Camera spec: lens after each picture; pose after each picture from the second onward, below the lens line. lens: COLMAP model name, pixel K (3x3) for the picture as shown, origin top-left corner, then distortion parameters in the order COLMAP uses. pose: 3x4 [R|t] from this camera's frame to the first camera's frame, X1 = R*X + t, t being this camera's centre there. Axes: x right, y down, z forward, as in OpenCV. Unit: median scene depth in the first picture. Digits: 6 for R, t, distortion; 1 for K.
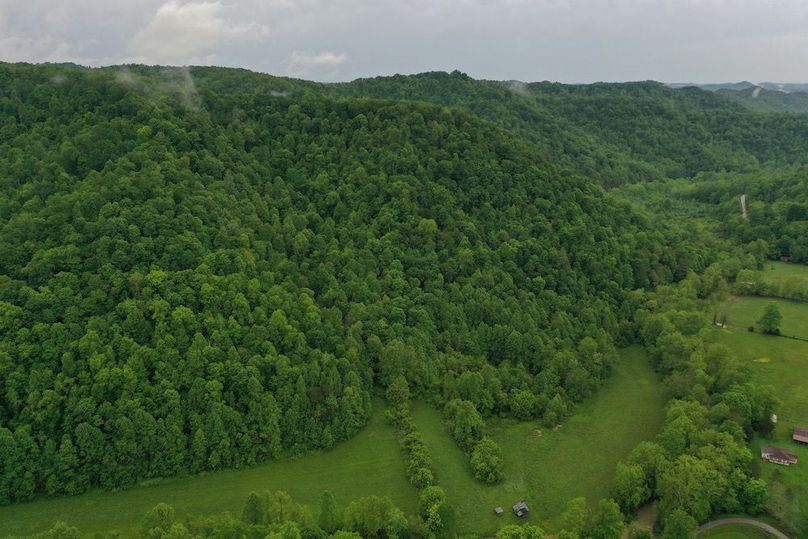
lens RADIAL K [[649.4, 0, 403.3], [0, 649.4, 267.6], [0, 0, 1]] dist [0.024108, -0.001989]
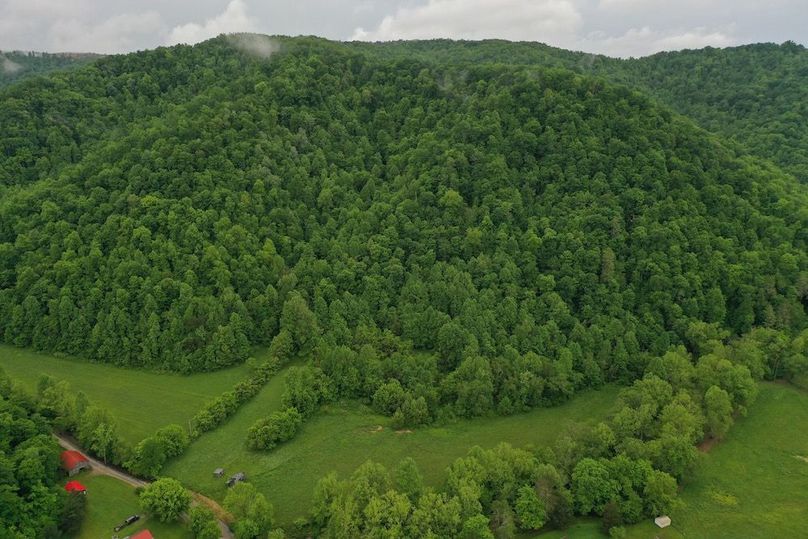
lens RADIAL K [[649.4, 0, 402.7], [0, 649.4, 270.7], [0, 0, 1]] dist [0.024108, -0.001989]
pose [[0.807306, 0.184388, -0.560586, 0.597781], [-0.169888, 0.982336, 0.078453, -0.028545], [0.565150, 0.031901, 0.824371, 0.246323]]
